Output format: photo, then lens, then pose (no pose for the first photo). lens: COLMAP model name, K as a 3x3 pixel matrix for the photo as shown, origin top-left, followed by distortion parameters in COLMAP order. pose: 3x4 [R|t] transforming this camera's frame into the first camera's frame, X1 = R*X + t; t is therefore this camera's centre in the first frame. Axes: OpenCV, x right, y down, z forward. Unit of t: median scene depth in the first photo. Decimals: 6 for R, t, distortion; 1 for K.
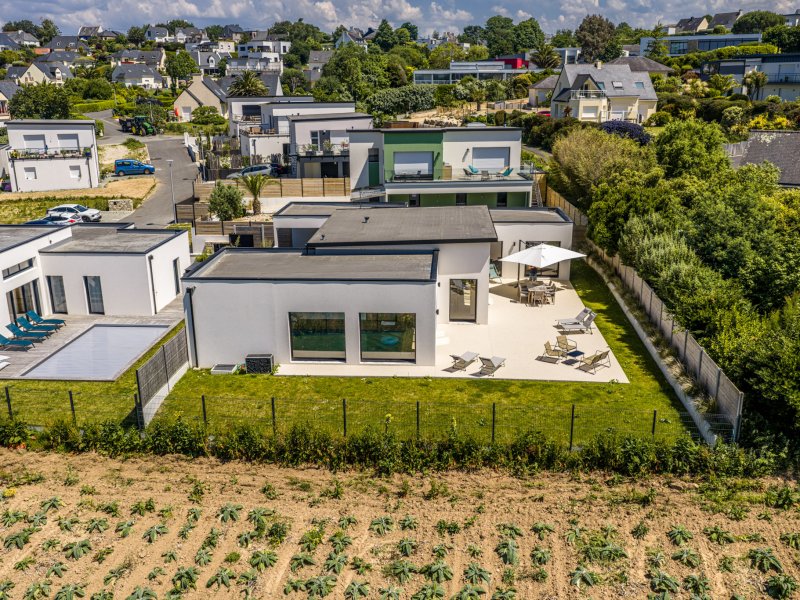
lens RADIAL K [[725.1, 0, 400.0], [0, 725.1, 300.0], [0, 0, 1]] dist [-0.000901, -0.005053]
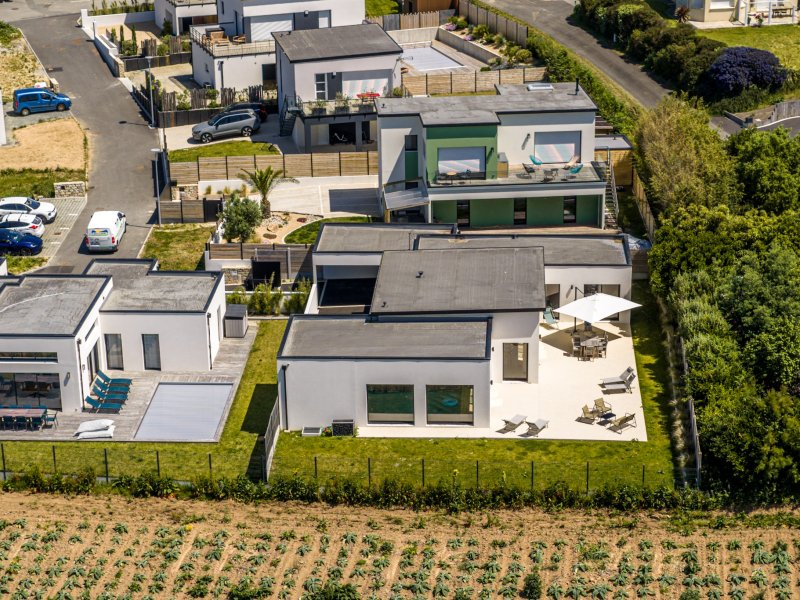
lens RADIAL K [[1739.7, 0, 400.0], [0, 1739.7, 300.0], [0, 0, 1]] dist [-0.045119, 0.124857]
pose [[0.999946, -0.009997, -0.002675, -0.103948], [0.010165, 0.997319, 0.072469, -0.380332], [0.001943, -0.072492, 0.997367, -2.136207]]
